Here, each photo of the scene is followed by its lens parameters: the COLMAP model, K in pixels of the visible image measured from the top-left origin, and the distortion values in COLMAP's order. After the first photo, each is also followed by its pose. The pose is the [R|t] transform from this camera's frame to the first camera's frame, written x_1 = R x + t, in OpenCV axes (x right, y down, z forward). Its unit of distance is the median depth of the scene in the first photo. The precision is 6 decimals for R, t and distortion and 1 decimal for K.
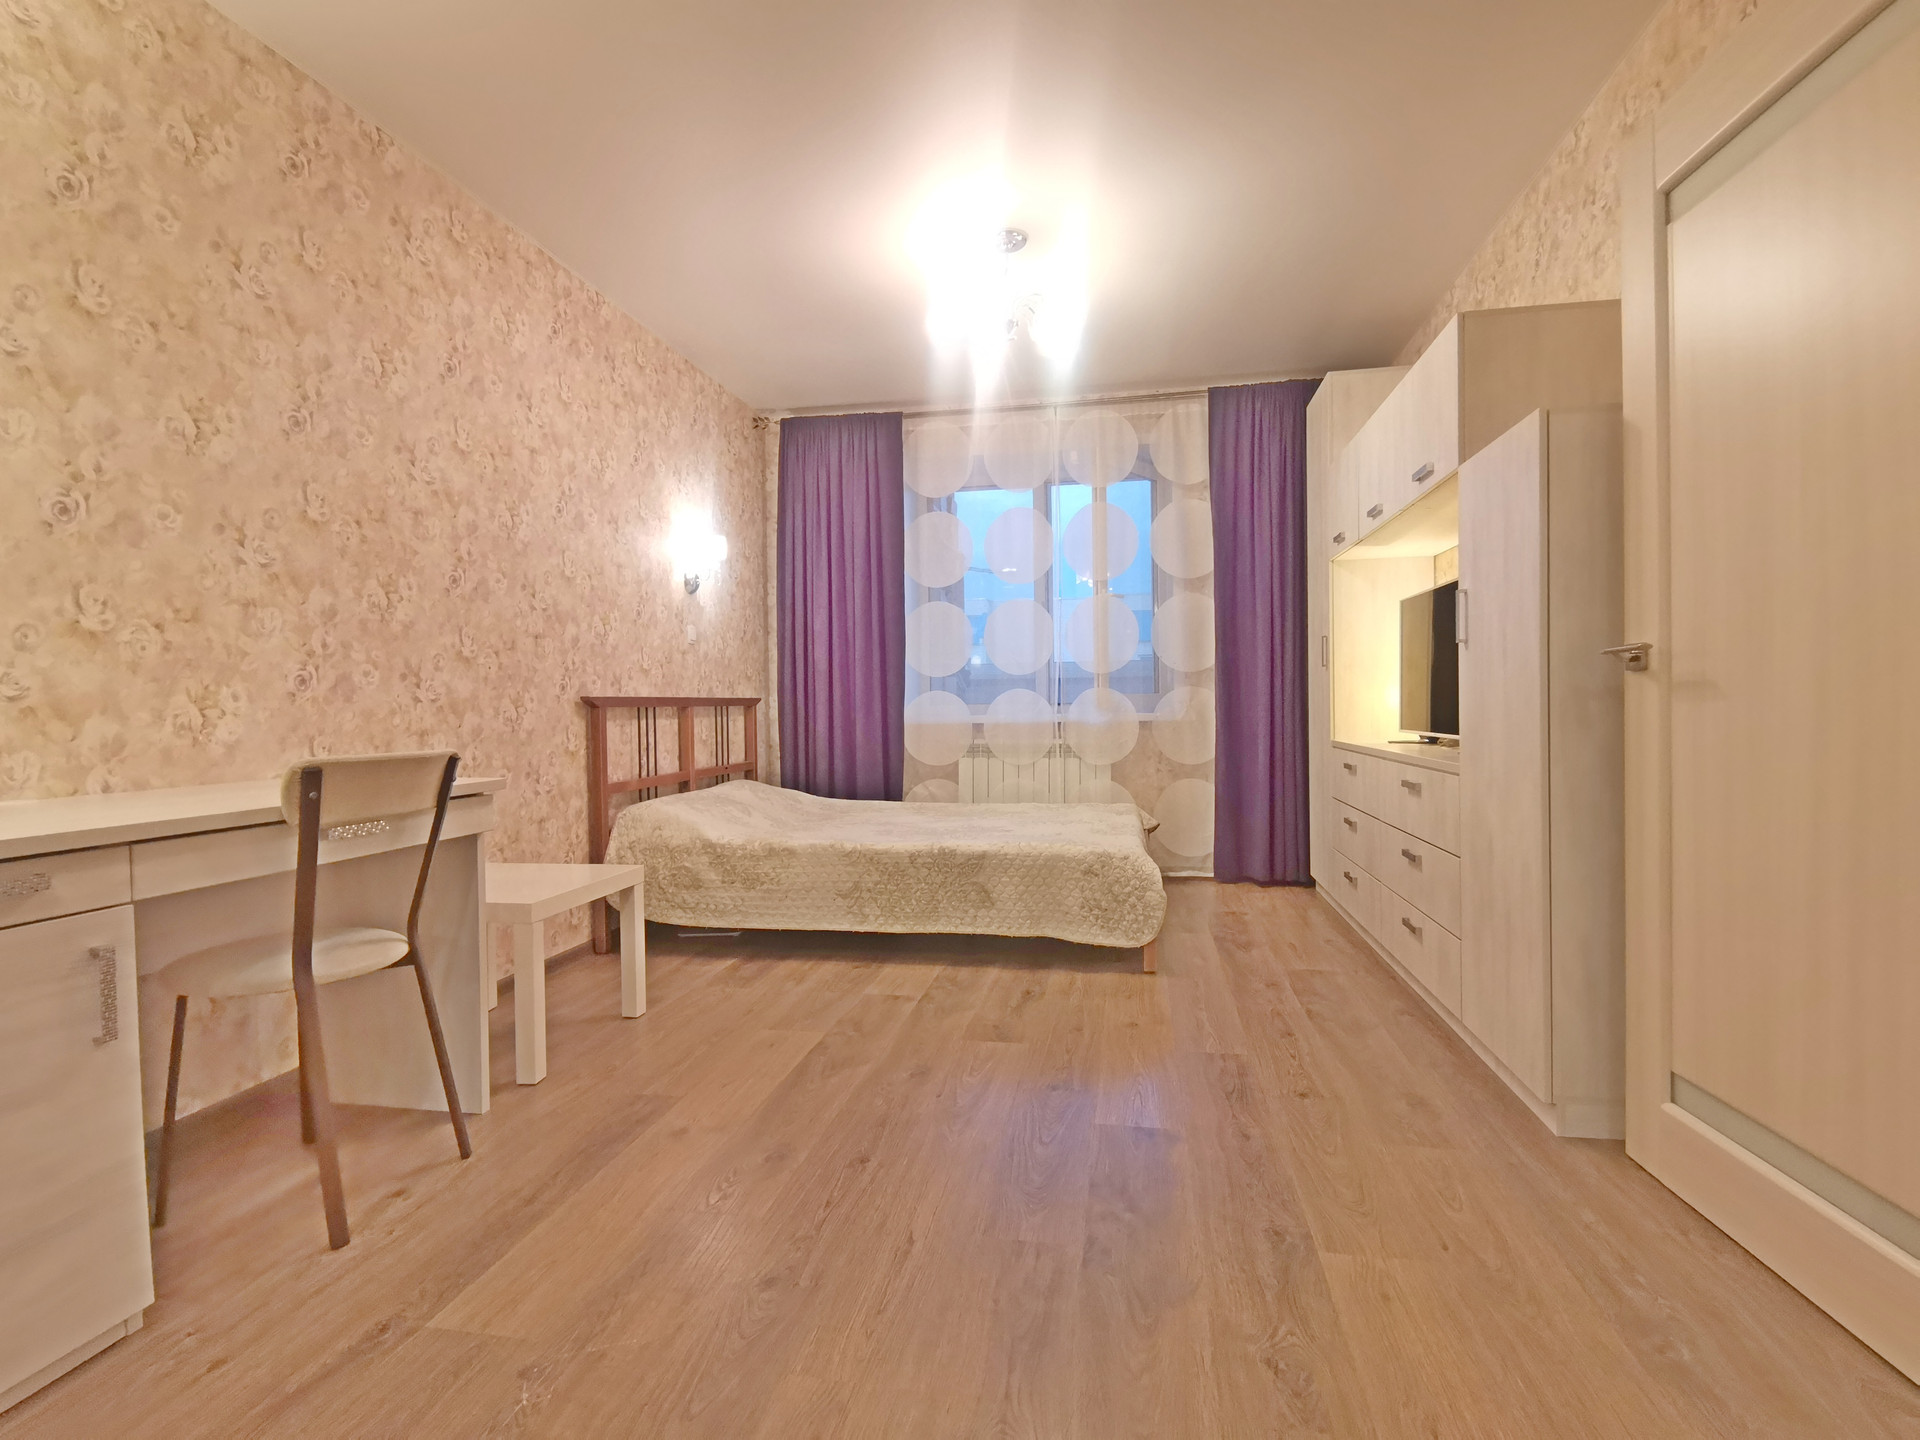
lens RADIAL K [[930.3, 0, 960.0], [0, 930.3, 720.0], [0, 0, 1]] dist [0.001215, -0.000895]
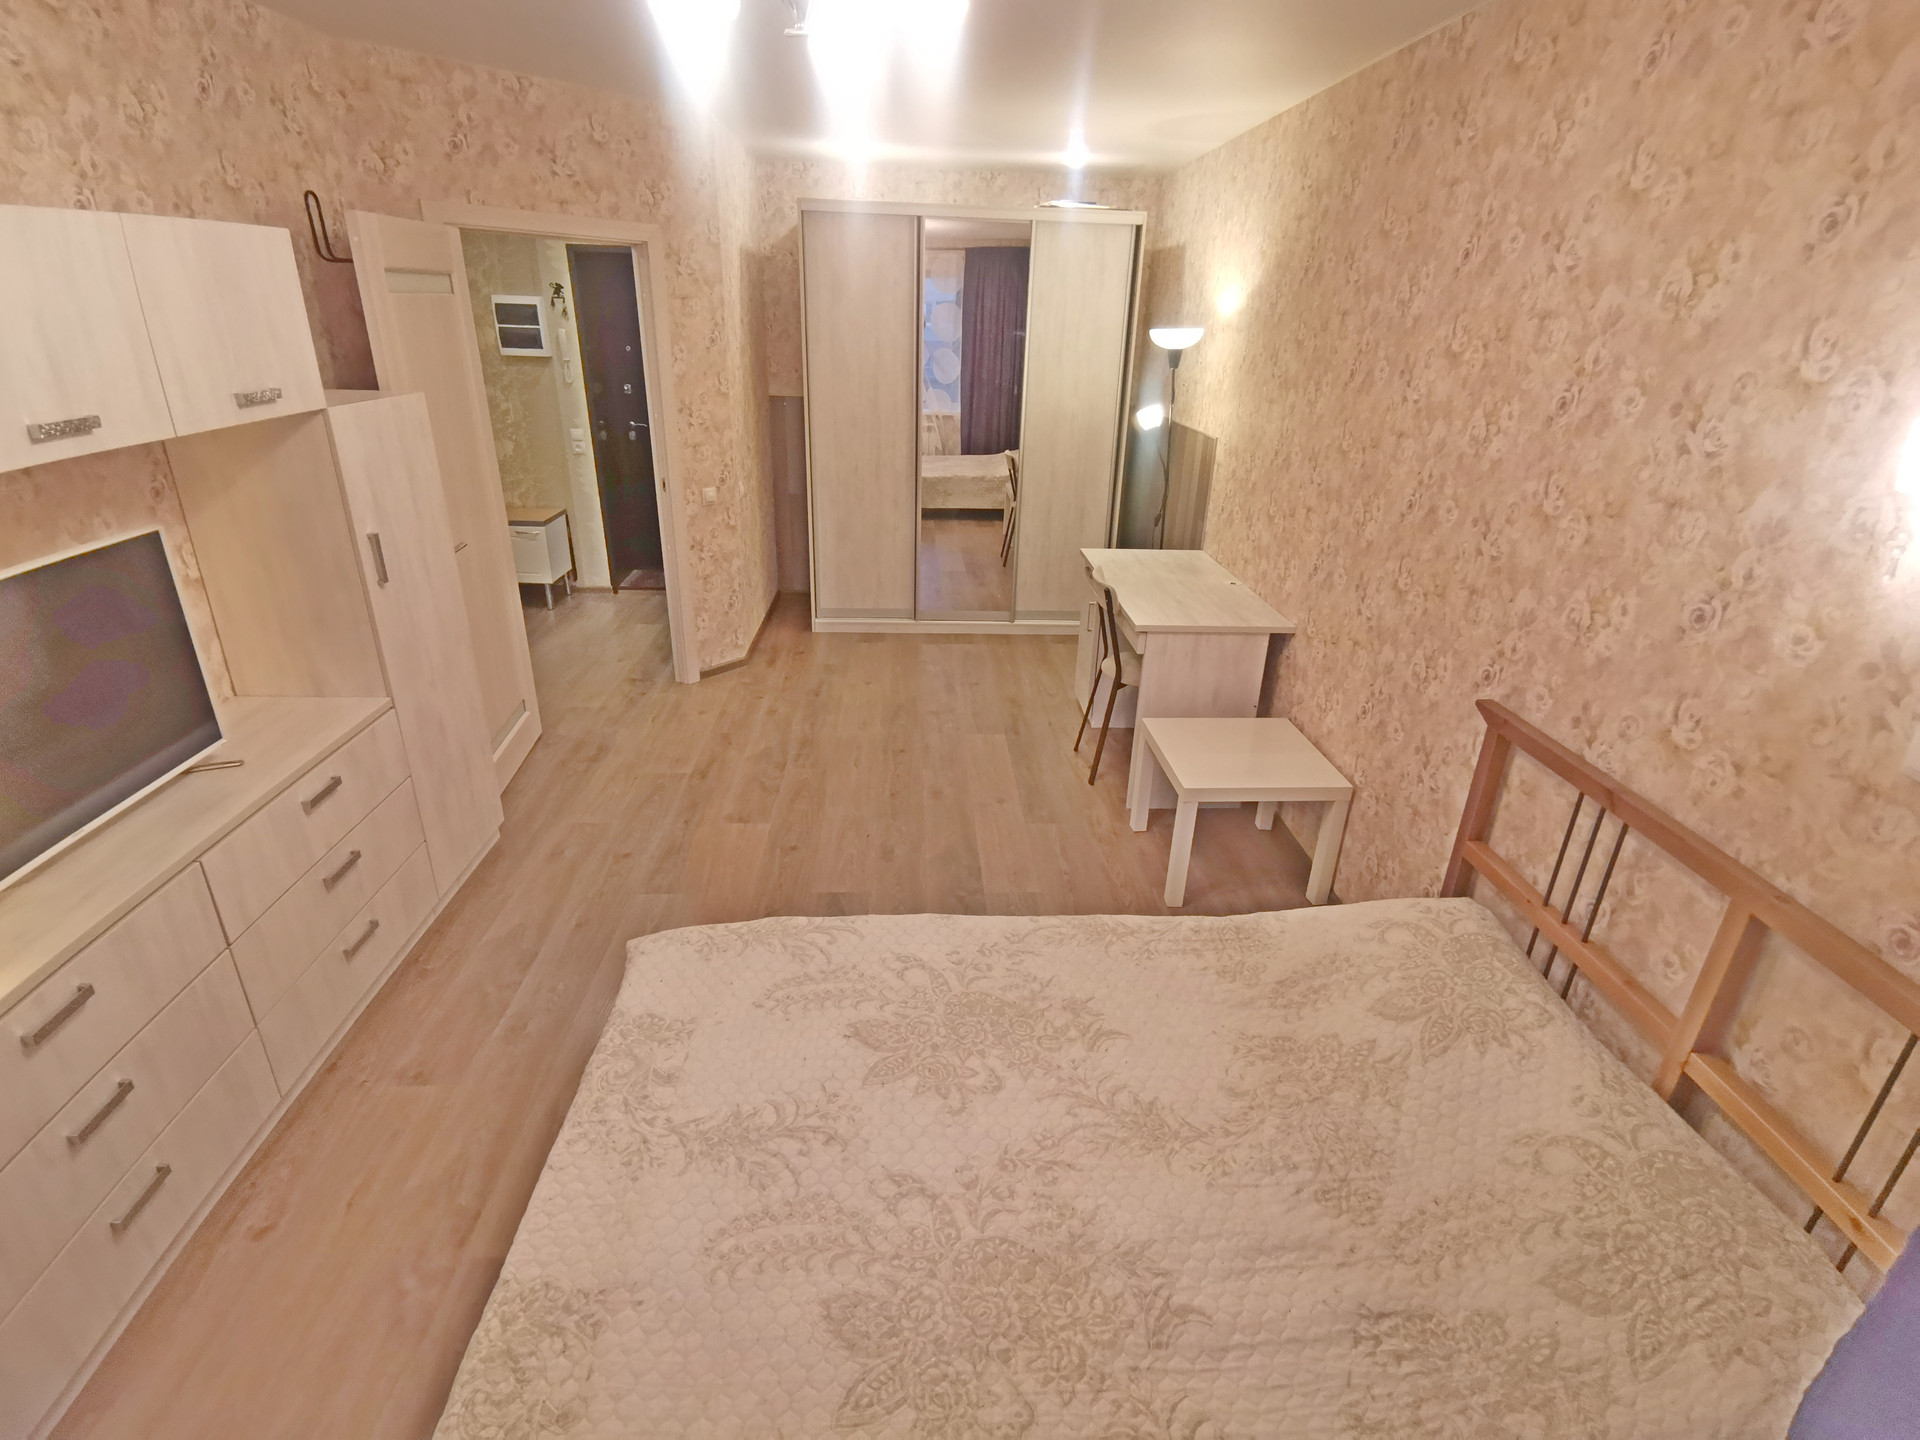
lens RADIAL K [[930.3, 0, 960.0], [0, 930.3, 720.0], [0, 0, 1]] dist [0.001215, -0.000895]
pose [[-0.971506, 0.079187, -0.223397, 0.108660], [-0.021961, 0.908410, 0.417504, -0.291386], [0.235997, 0.410514, -0.880786, 1.571201]]
